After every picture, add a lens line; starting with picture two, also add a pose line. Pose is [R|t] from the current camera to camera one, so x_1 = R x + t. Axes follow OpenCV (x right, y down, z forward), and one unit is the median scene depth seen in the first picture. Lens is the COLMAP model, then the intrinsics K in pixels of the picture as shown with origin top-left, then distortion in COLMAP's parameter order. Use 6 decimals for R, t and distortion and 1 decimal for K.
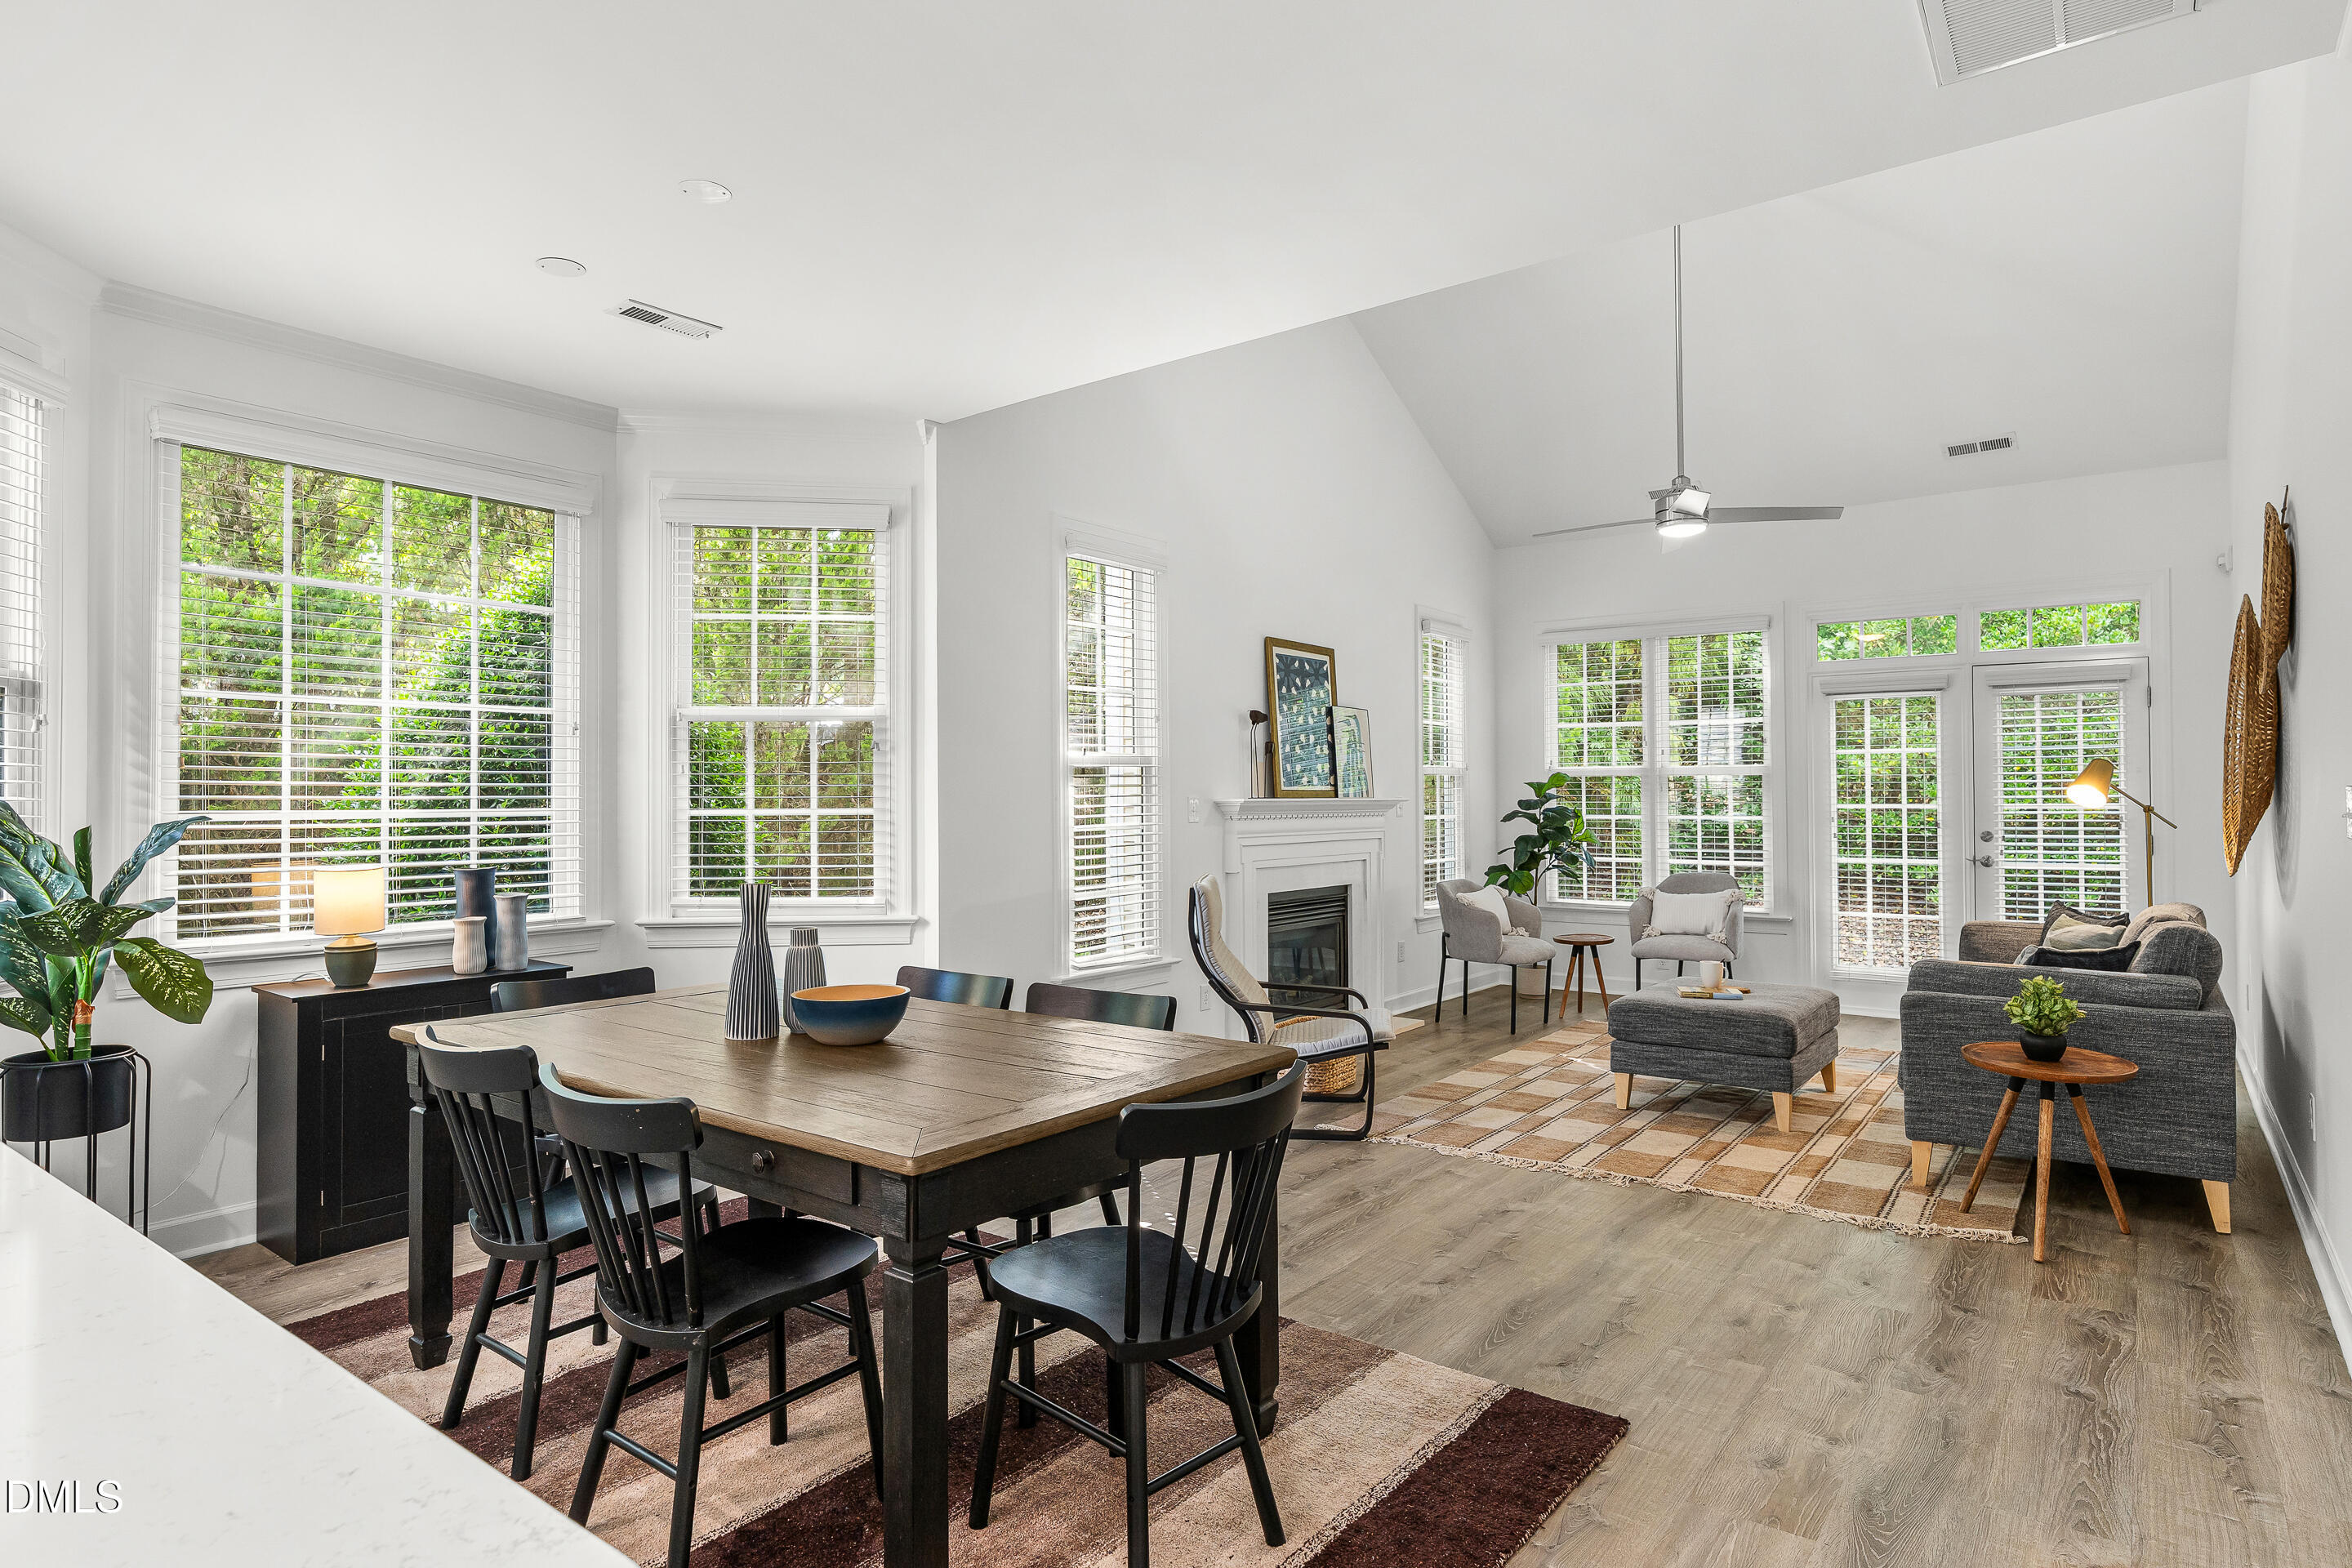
lens RADIAL K [[1285.0, 0, 1170.9], [0, 1285.0, 765.9], [0, 0, 1]] dist [-0.005478, -0.000962]
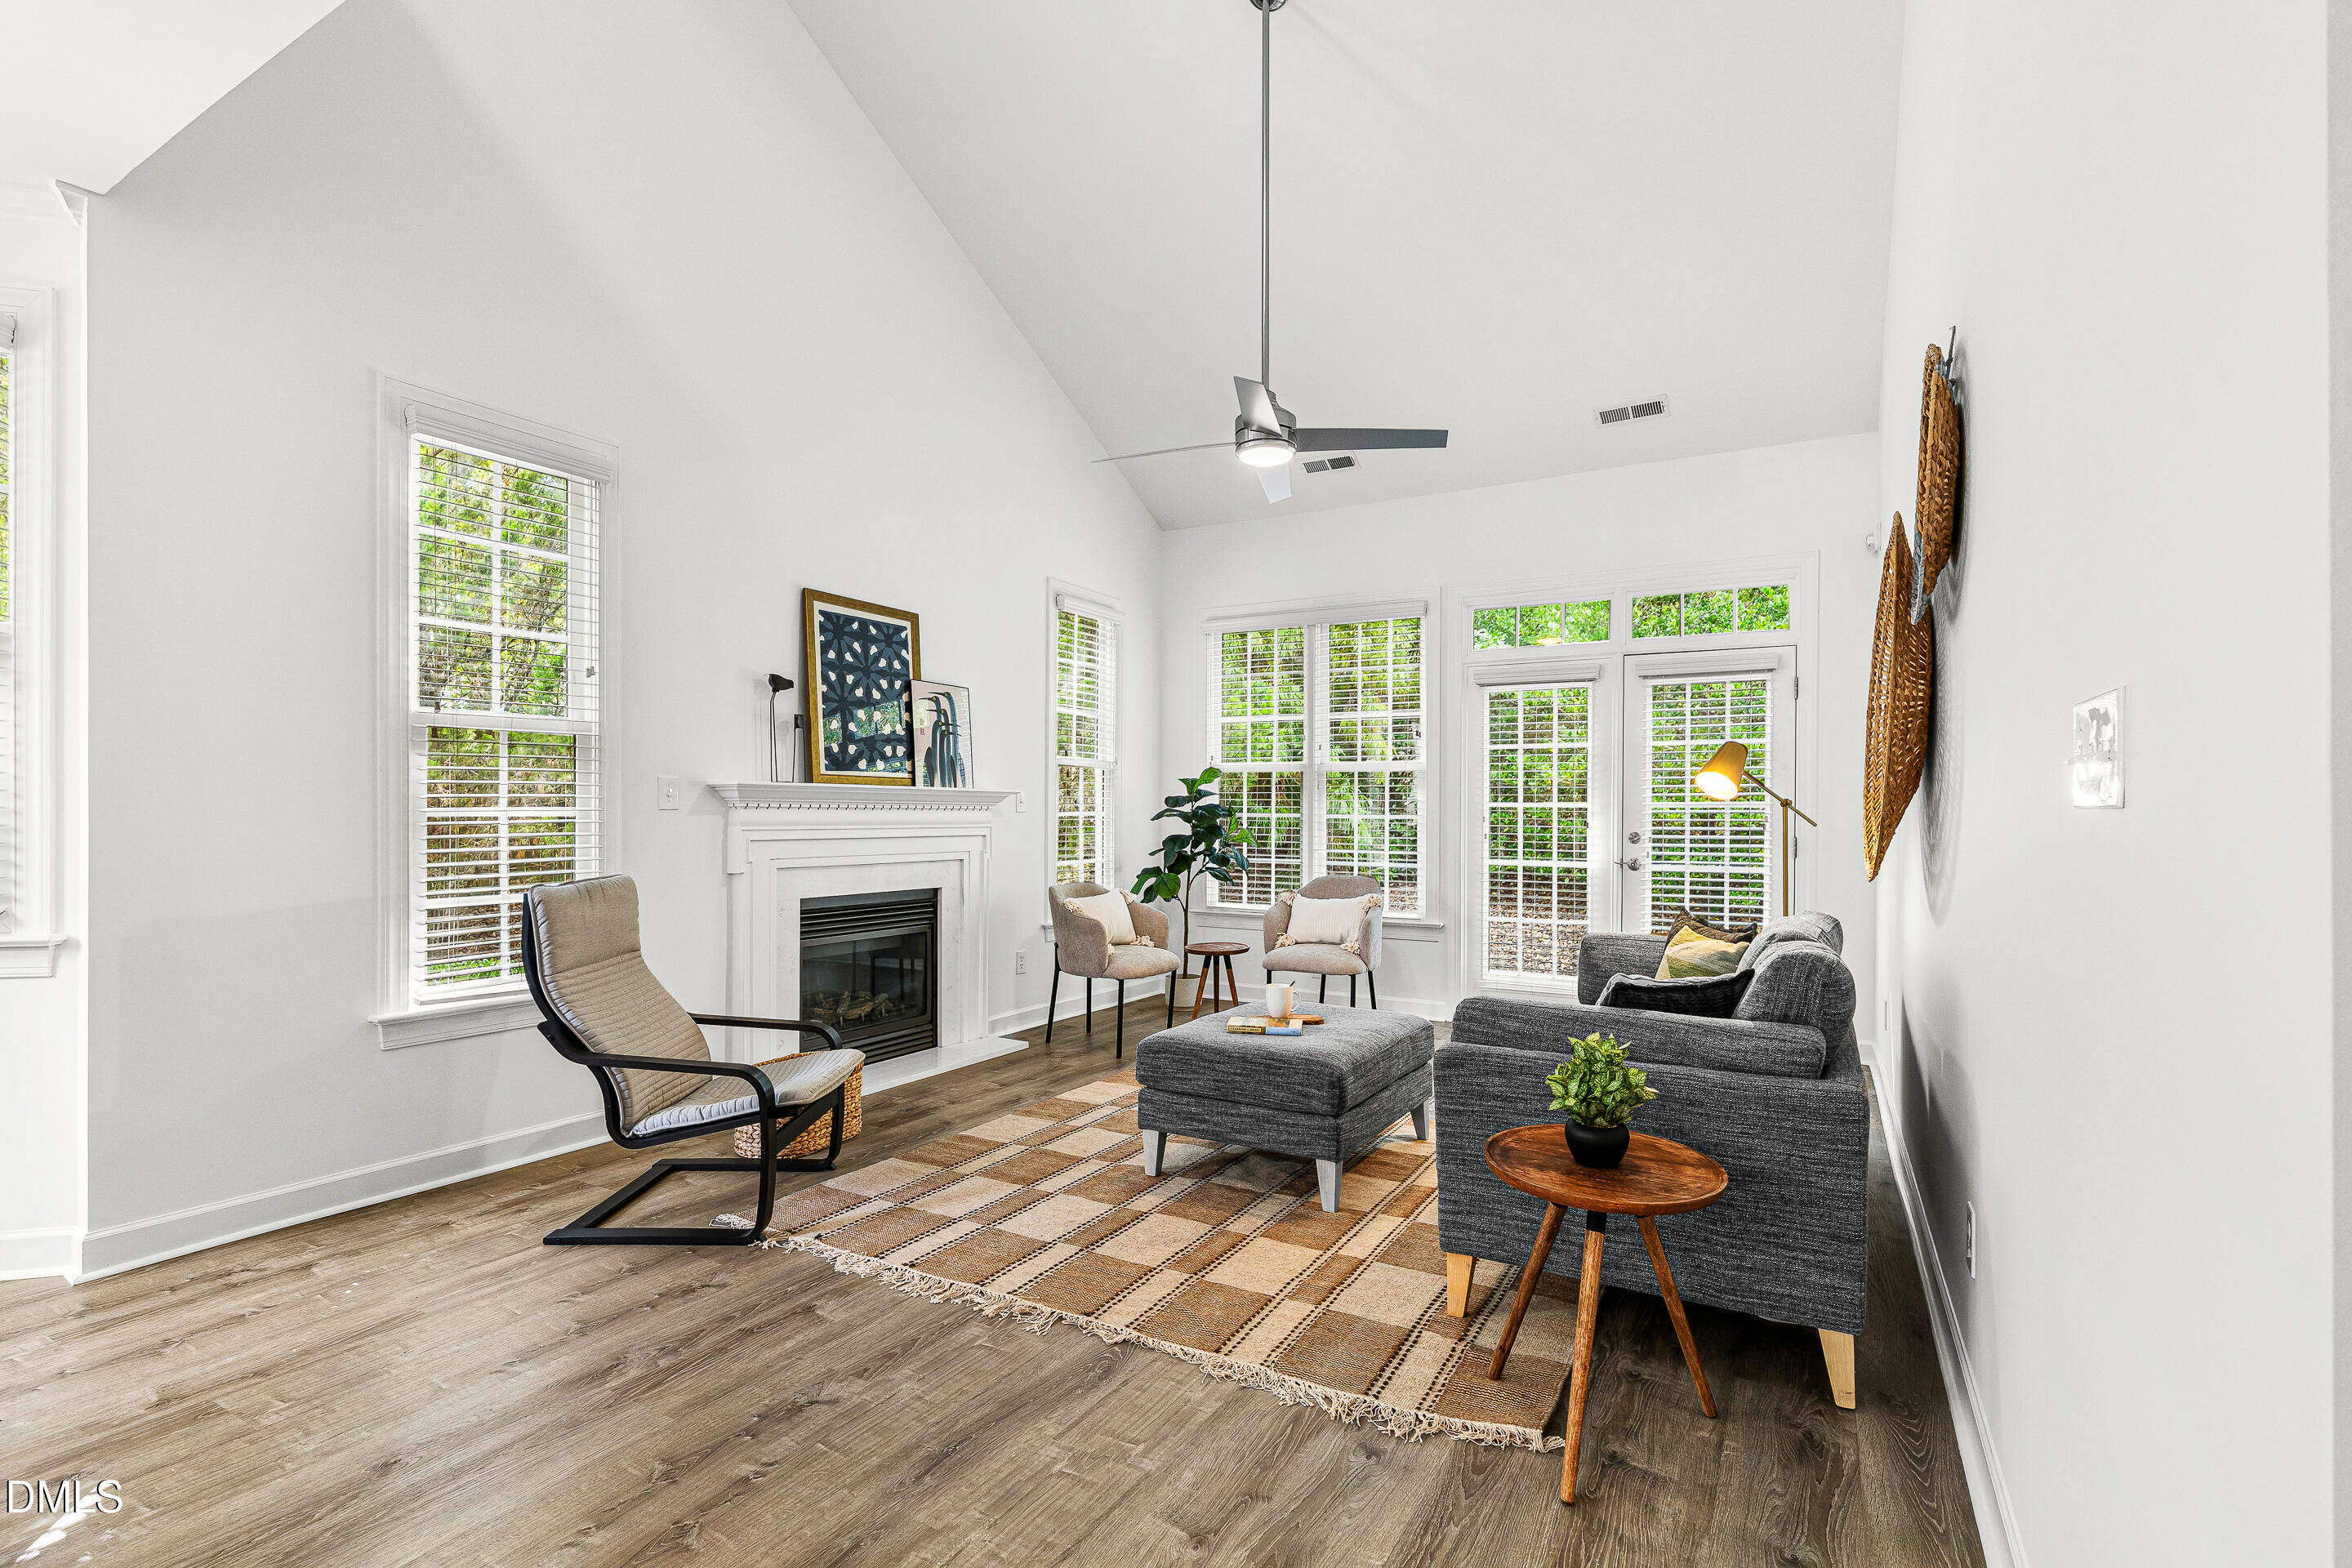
lens RADIAL K [[1089.7, 0, 1179.6], [0, 1089.7, 806.1], [0, 0, 1]] dist [-0.012391, 0.001620]
pose [[0.992654, 0.009866, 0.120584, 0.308438], [-0.012176, 0.999756, 0.018435, 0.031588], [-0.120373, -0.019768, 0.992532, 0.369395]]
